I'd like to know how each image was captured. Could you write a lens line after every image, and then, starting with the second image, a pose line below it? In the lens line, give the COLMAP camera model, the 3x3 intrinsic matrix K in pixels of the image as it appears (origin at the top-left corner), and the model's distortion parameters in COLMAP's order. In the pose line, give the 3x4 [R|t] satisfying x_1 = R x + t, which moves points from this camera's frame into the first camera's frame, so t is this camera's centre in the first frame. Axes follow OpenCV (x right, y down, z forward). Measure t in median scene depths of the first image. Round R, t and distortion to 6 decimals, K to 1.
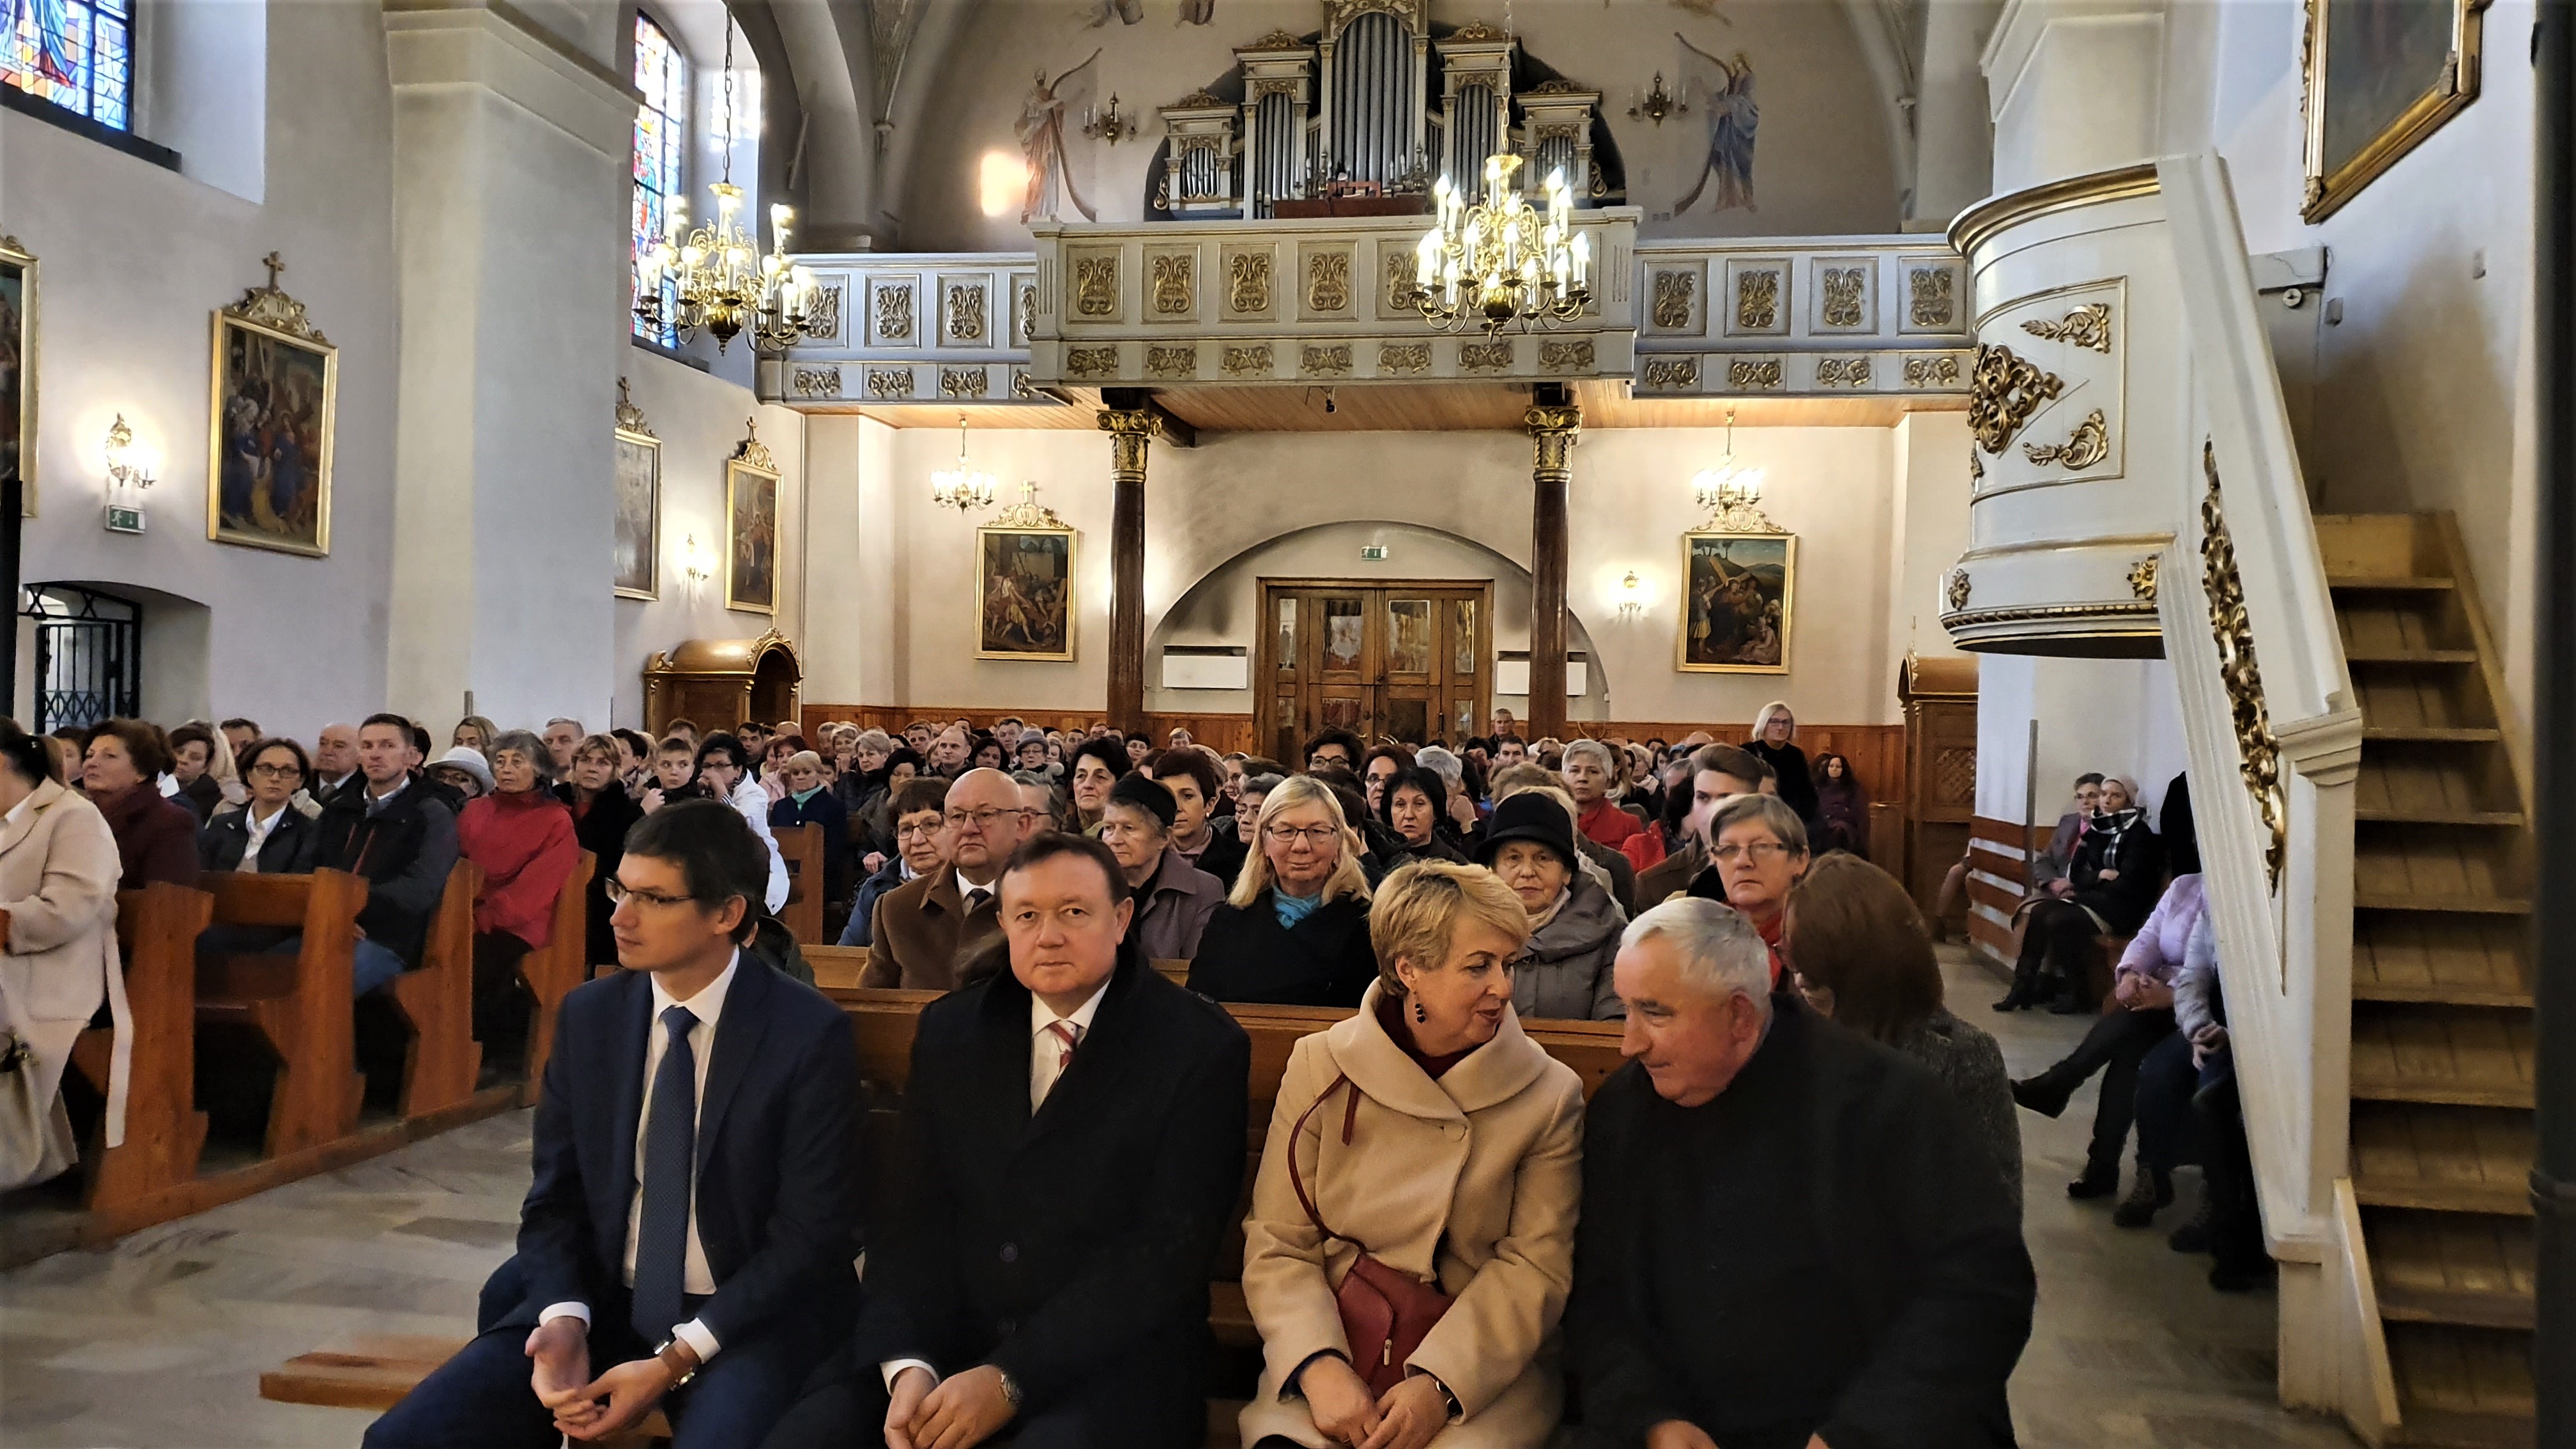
lens RADIAL K [[2005.6, 0, 1329.5], [0, 2005.6, 708.9], [0, 0, 1]] dist [0.002095, 0.044273]
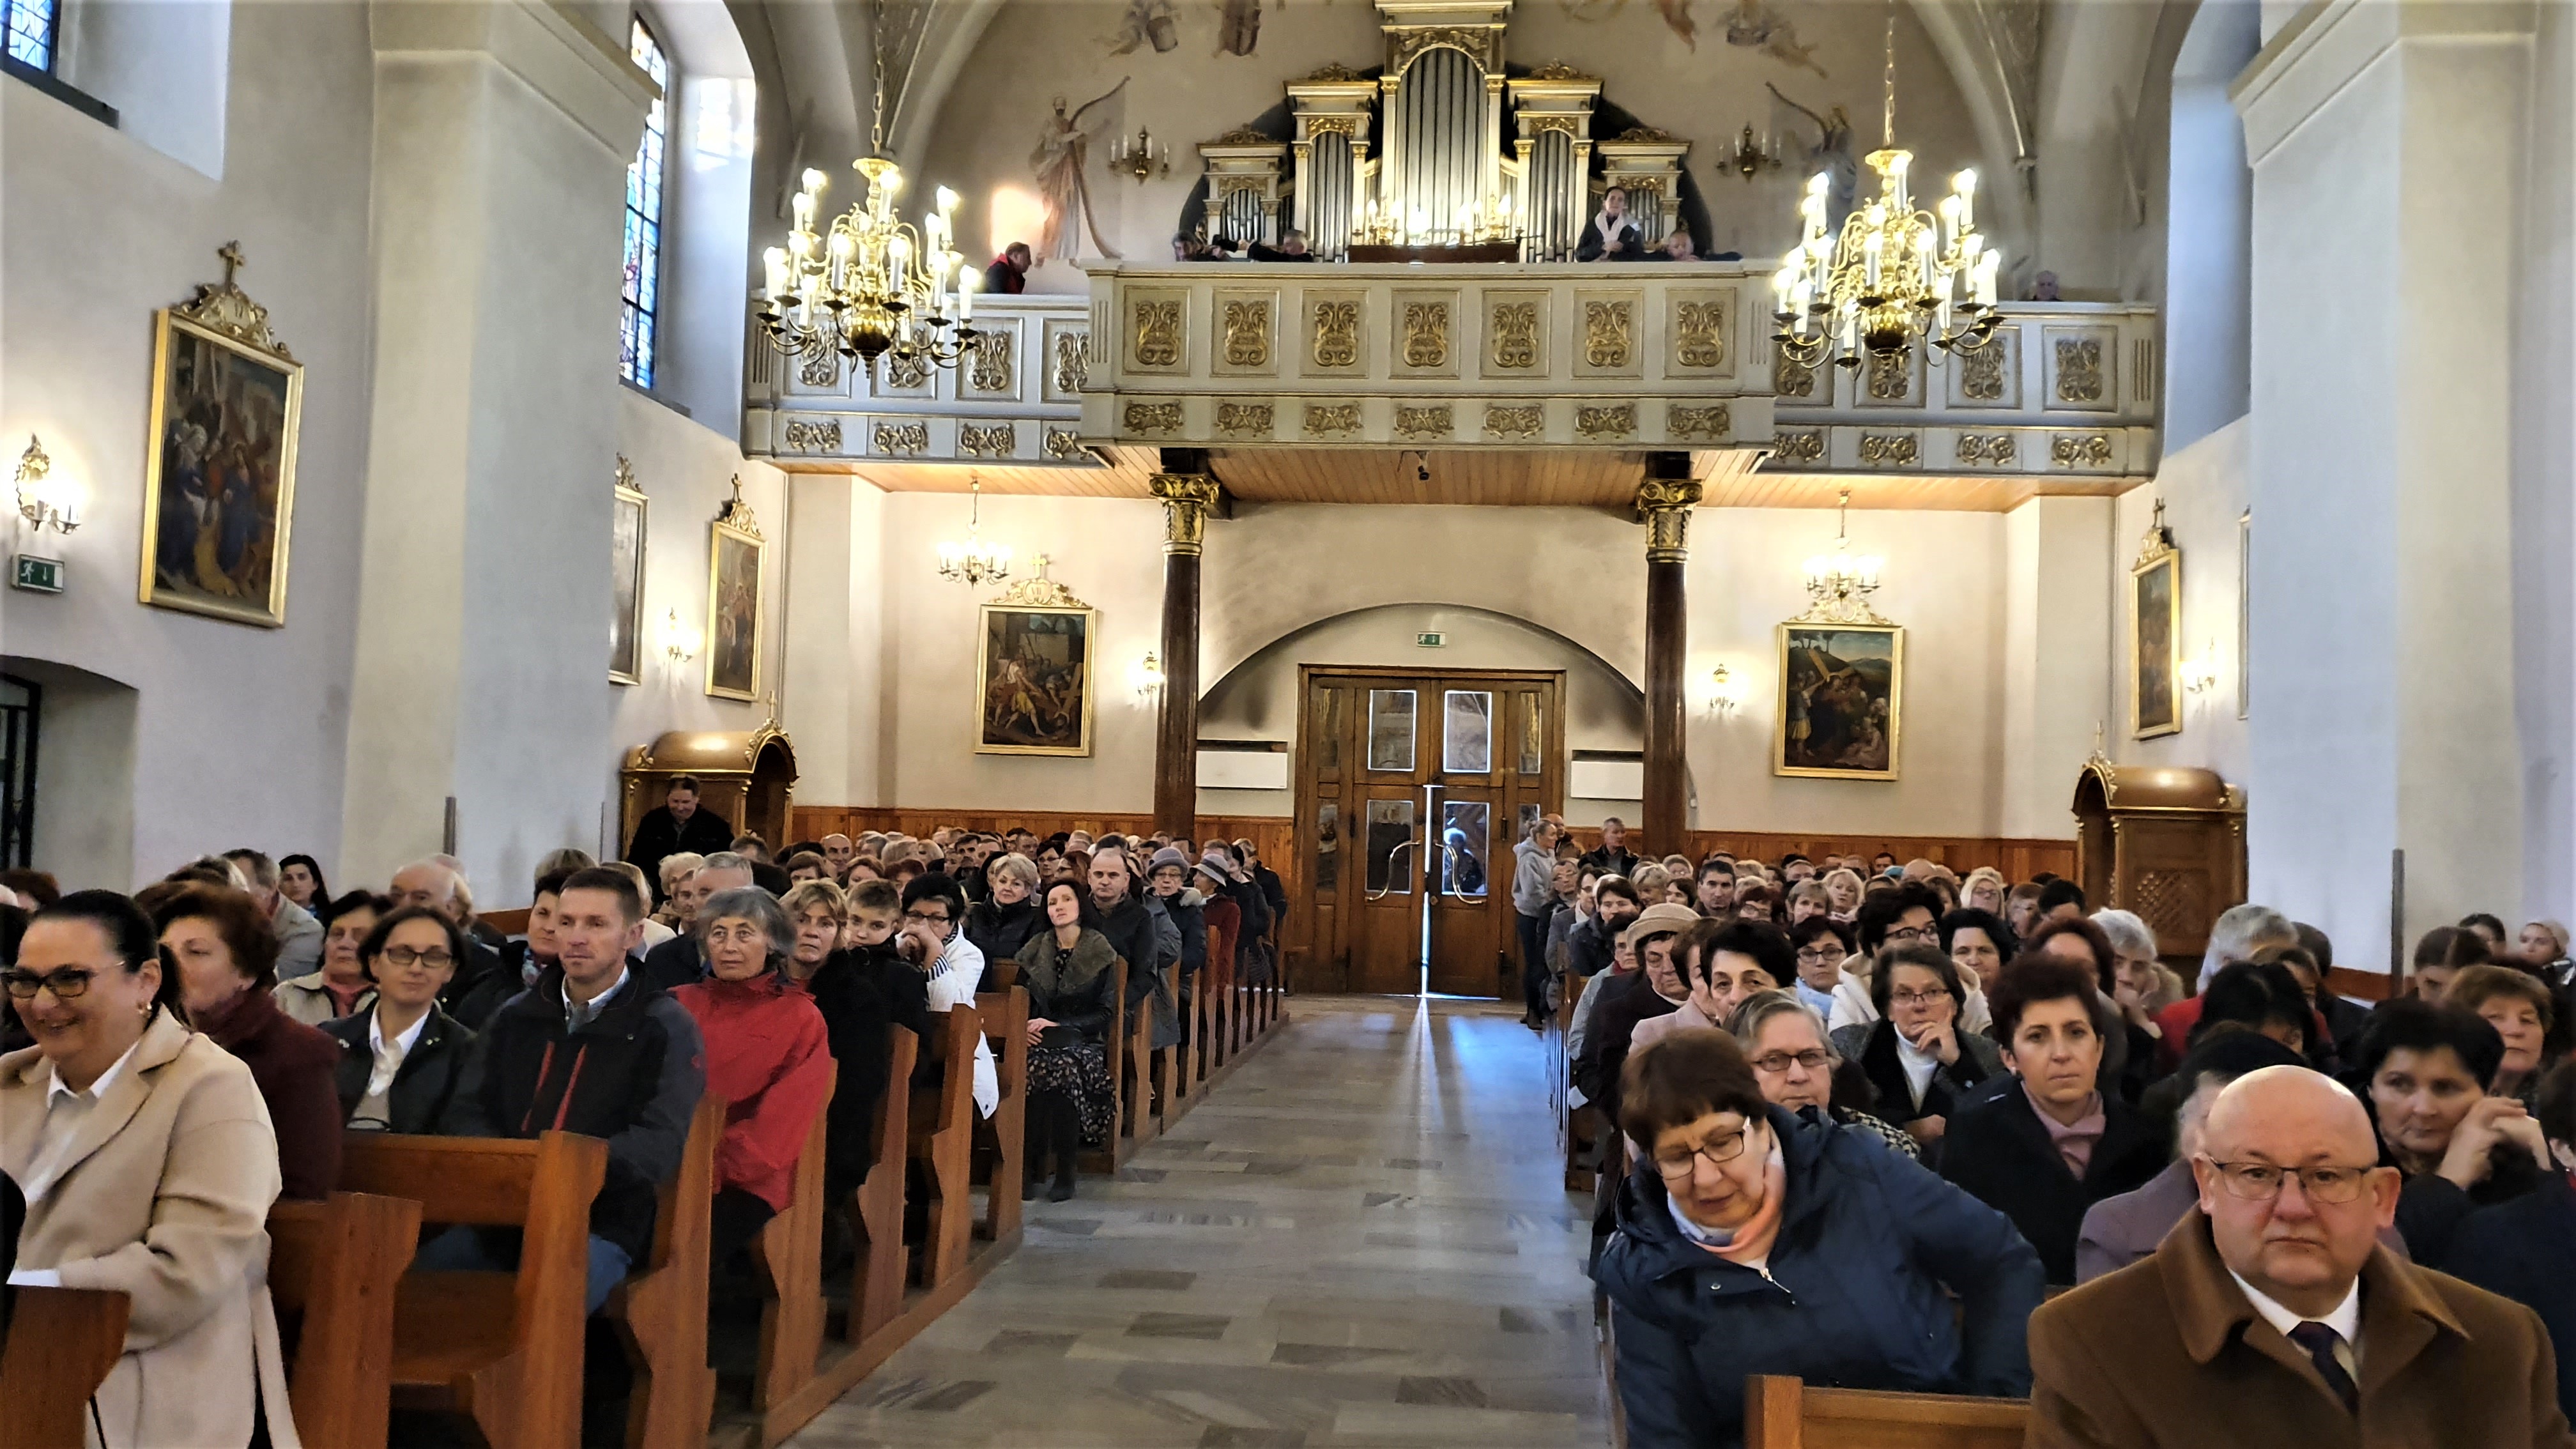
lens RADIAL K [[2005.6, 0, 1329.5], [0, 2005.6, 708.9], [0, 0, 1]] dist [0.002095, 0.044273]
pose [[0.996530, 0.012749, 0.082252, -0.112617], [-0.009158, 0.998994, -0.043896, -0.008890], [-0.082729, 0.042990, 0.995644, 0.131049]]
